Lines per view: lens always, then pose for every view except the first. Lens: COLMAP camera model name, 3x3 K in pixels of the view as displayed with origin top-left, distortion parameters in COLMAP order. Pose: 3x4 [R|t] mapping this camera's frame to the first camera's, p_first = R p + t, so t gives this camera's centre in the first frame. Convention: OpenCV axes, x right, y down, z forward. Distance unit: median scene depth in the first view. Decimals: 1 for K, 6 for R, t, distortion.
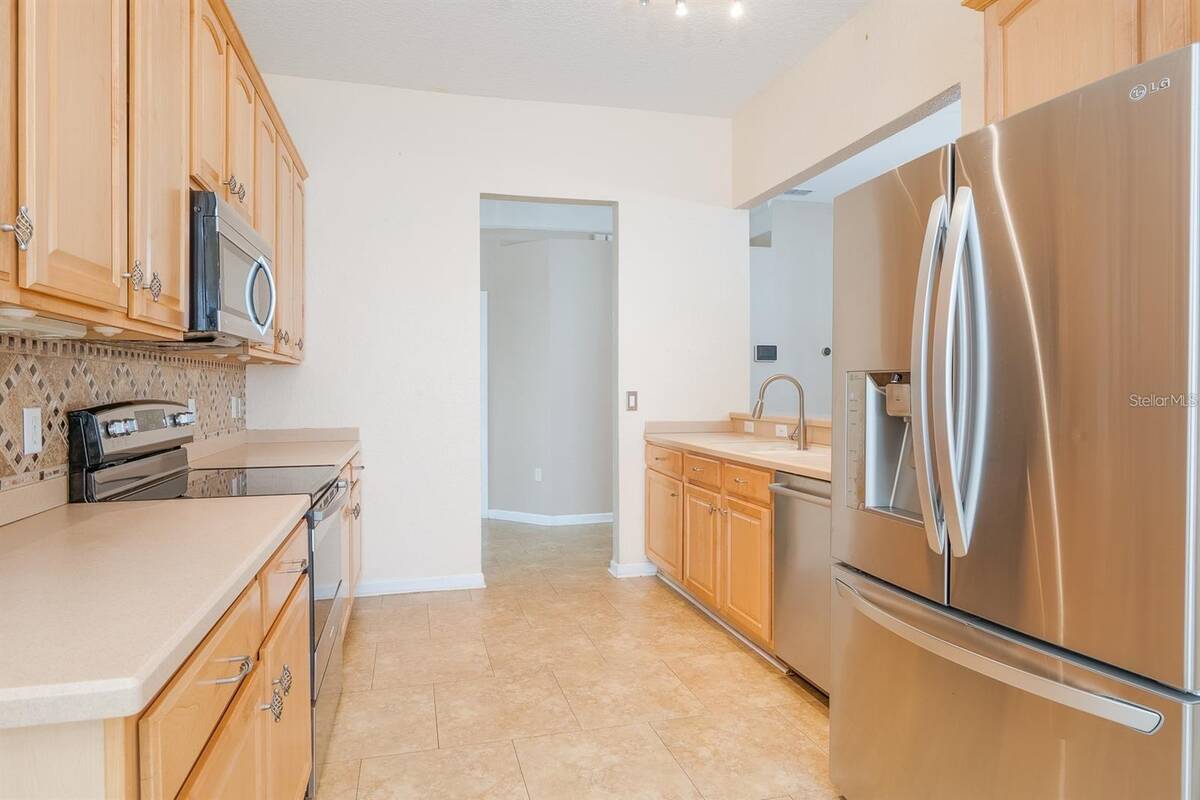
lens RADIAL K [[648.7, 0, 600.3], [0, 648.7, 394.8], [0, 0, 1]] dist [-0.003113, -0.000838]
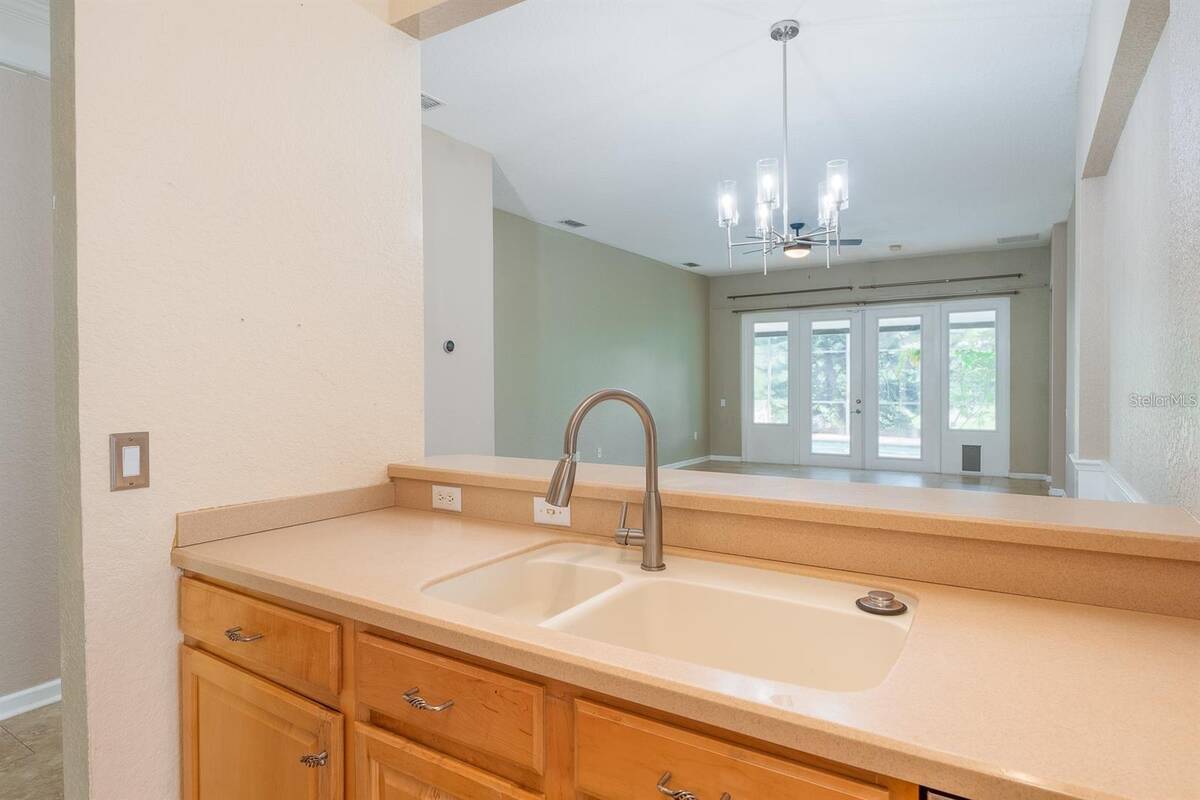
lens RADIAL K [[648.7, 0, 600.3], [0, 648.7, 394.8], [0, 0, 1]] dist [-0.003113, -0.000838]
pose [[0.751599, -0.014282, 0.659465, 0.010634], [0.015869, 0.999868, 0.003568, -0.023037], [-0.659429, 0.007783, 0.751727, 0.579895]]
